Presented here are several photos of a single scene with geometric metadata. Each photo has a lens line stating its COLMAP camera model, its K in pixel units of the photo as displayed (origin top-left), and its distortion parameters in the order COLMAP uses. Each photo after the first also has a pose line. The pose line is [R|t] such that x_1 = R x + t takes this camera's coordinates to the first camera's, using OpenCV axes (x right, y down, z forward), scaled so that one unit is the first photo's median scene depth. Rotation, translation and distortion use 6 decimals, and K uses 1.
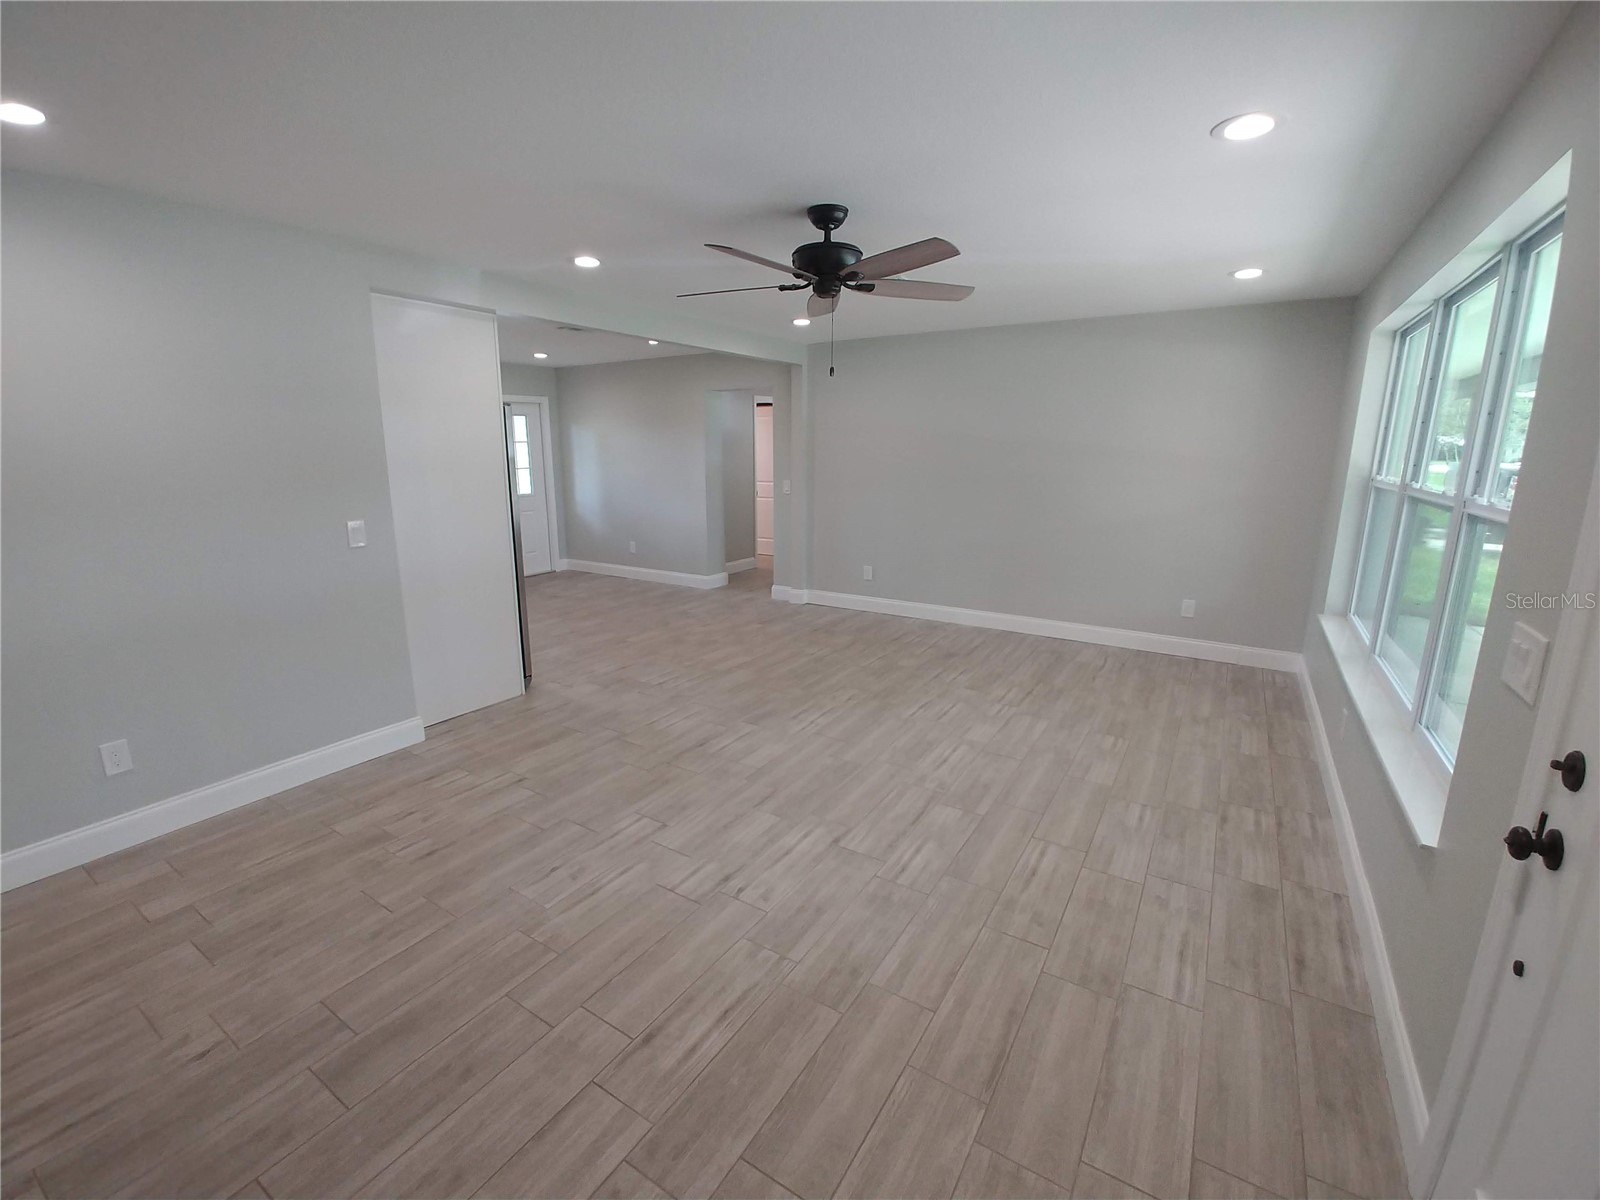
lens RADIAL K [[694.1, 0, 785.6], [0, 694.1, 597.8], [0, 0, 1]] dist [-0.024544, 0.000396]
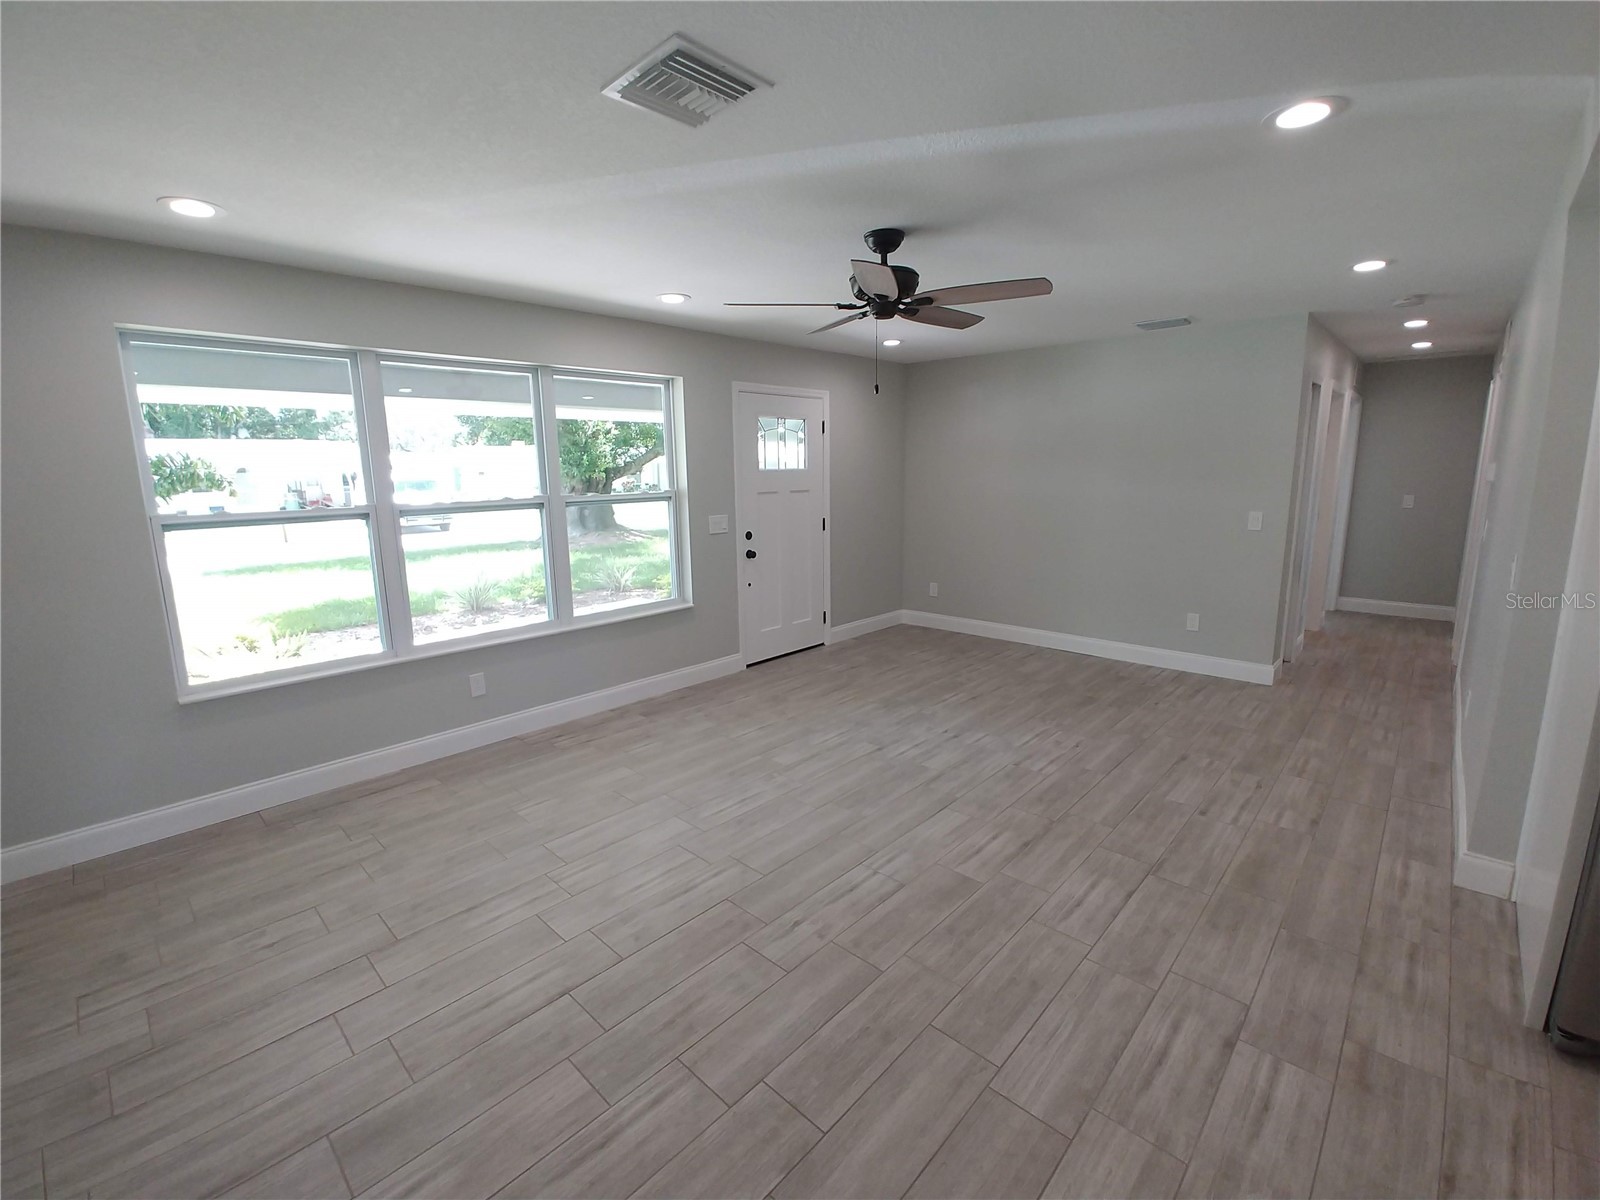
lens RADIAL K [[694.1, 0, 785.6], [0, 694.1, 597.8], [0, 0, 1]] dist [-0.024544, 0.000396]
pose [[-0.981850, -0.017471, 0.188853, 0.002220], [0.057339, 0.921808, 0.383384, -0.417476], [-0.180784, 0.387254, -0.904075, 1.938536]]
